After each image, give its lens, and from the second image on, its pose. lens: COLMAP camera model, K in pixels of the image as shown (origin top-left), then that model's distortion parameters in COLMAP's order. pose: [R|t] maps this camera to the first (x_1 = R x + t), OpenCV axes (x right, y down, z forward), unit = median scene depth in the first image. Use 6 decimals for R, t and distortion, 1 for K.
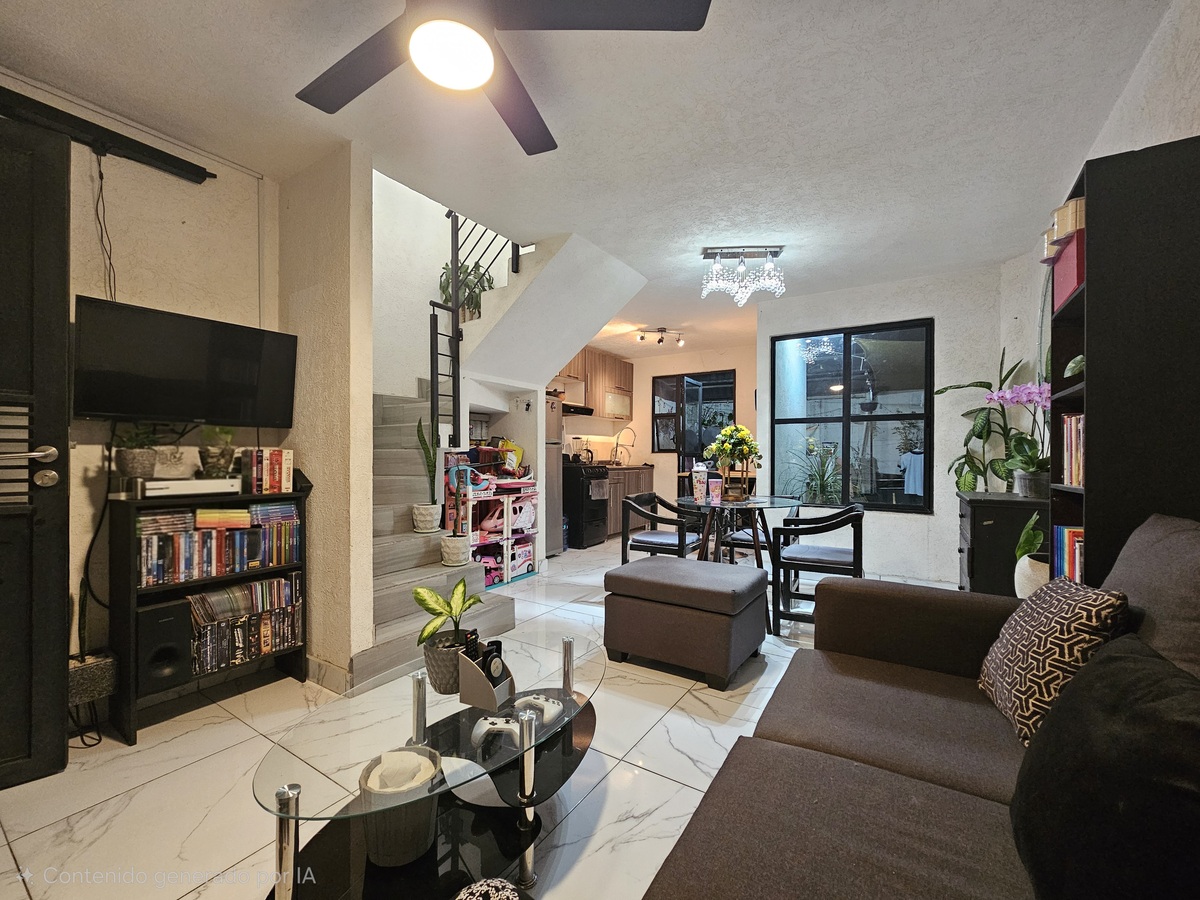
lens RADIAL K [[485.7, 0, 595.9], [0, 485.7, 455.5], [0, 0, 1]] dist [-0.002313, 0.000438]
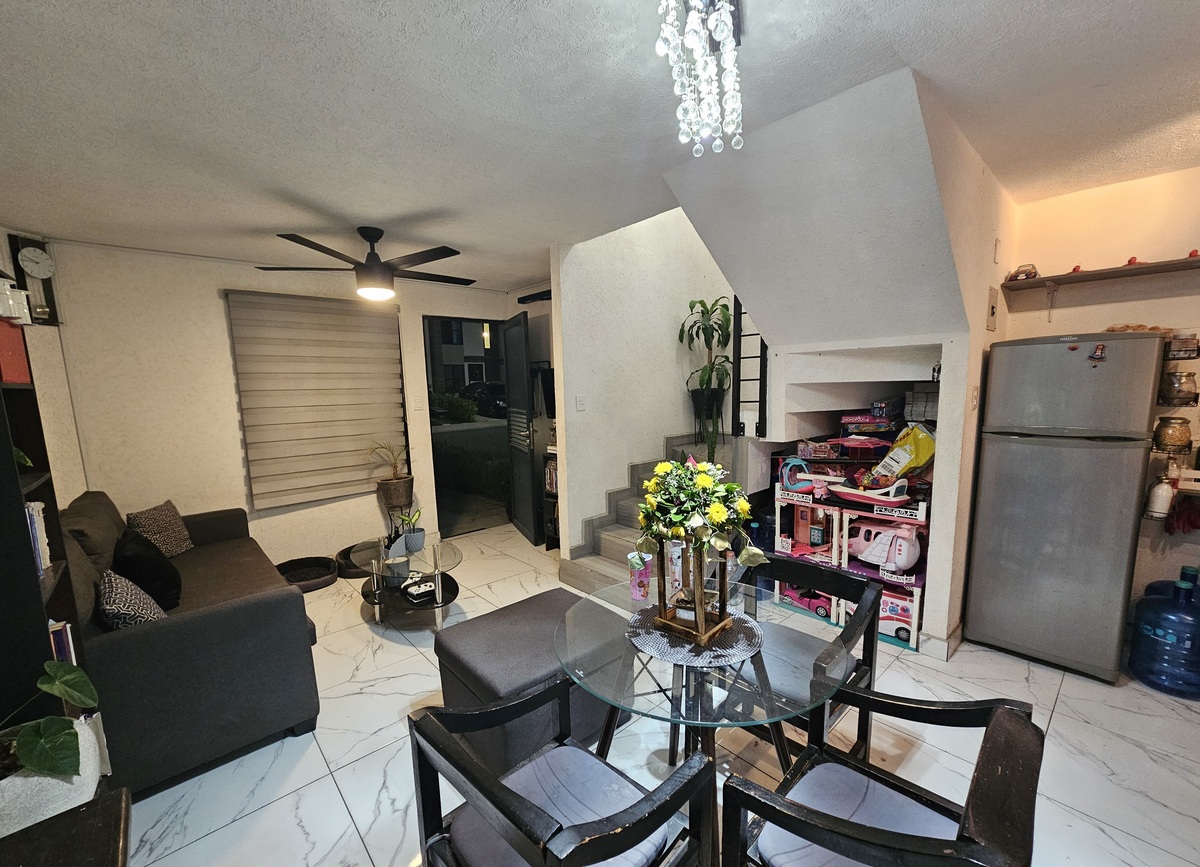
lens RADIAL K [[494.6, 0, 605.1], [0, 494.6, 459.7], [0, 0, 1]] dist [0.000510, -0.000043]
pose [[-0.250587, 0.147538, -0.956786, 0.602744], [0.020372, 0.988904, 0.147155, -0.105297], [0.967880, 0.017383, -0.250812, 0.869430]]
